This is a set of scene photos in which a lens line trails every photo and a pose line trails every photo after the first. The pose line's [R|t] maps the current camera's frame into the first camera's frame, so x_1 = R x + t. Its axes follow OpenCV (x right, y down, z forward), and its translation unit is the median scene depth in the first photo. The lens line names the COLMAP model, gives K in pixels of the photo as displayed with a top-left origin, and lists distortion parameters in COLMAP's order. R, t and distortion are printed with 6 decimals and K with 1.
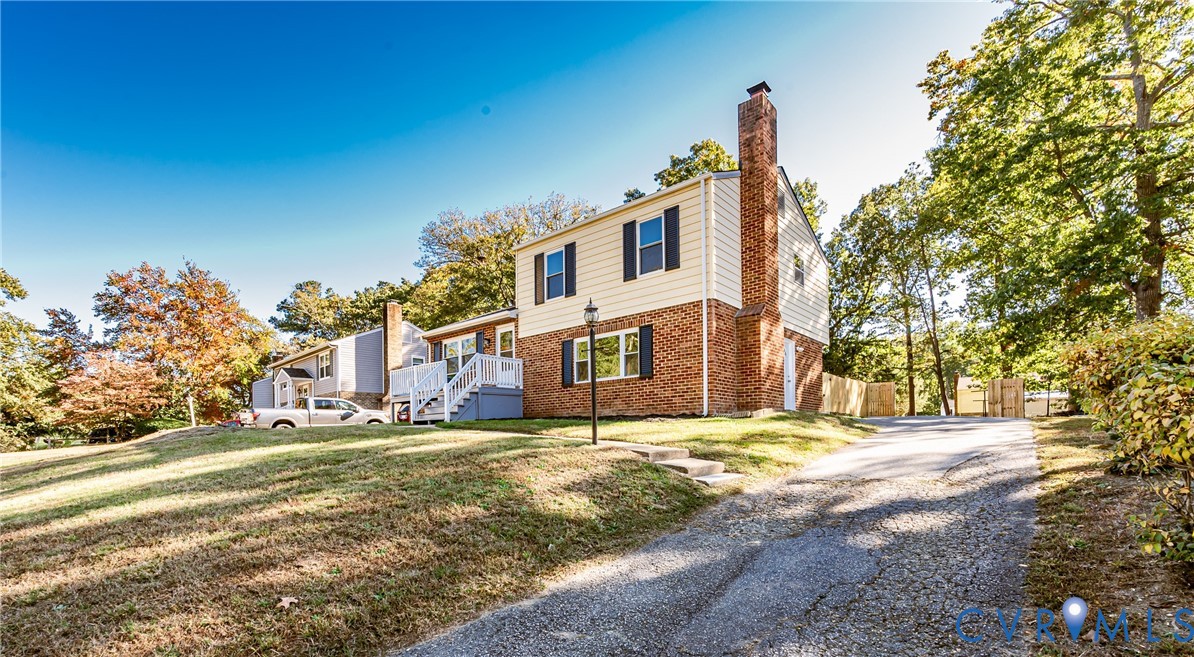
lens RADIAL K [[504.1, 0, 561.5], [0, 504.1, 439.3], [0, 0, 1]] dist [-0.003610, -0.000313]
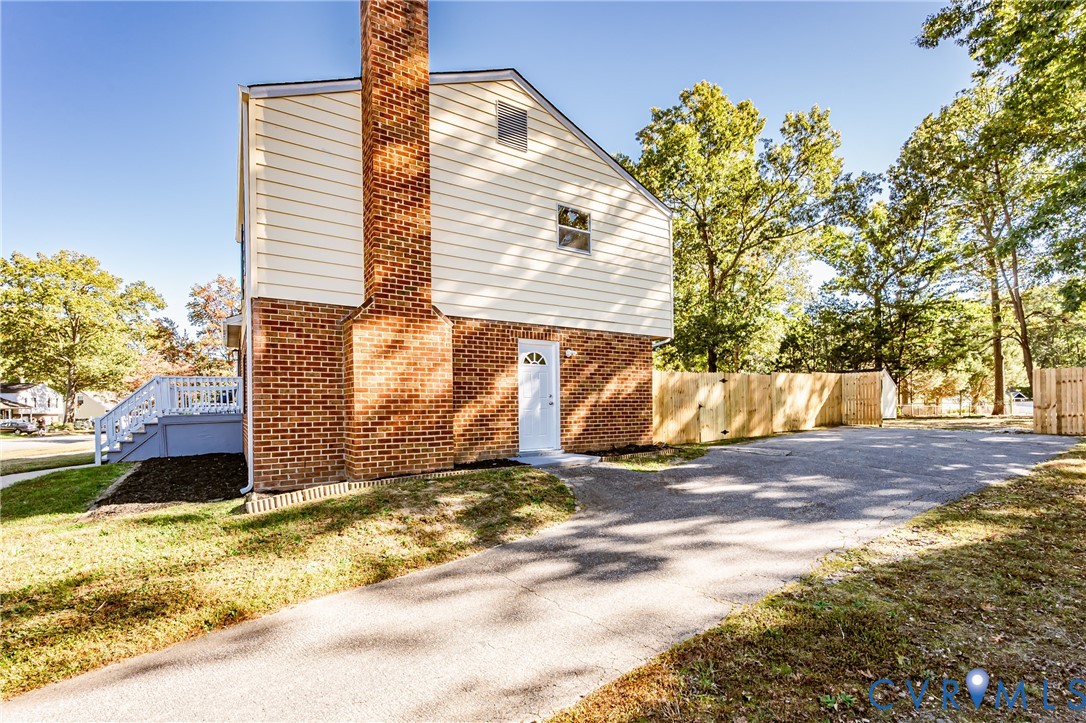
lens RADIAL K [[438.7, 0, 586.6], [0, 438.7, 400.7], [0, 0, 1]] dist [-0.001540, 0.000340]
pose [[0.966123, -0.002753, -0.258067, 0.299648], [0.005615, 0.999931, 0.010354, -0.058213], [0.258021, -0.011452, 0.966071, 0.217578]]
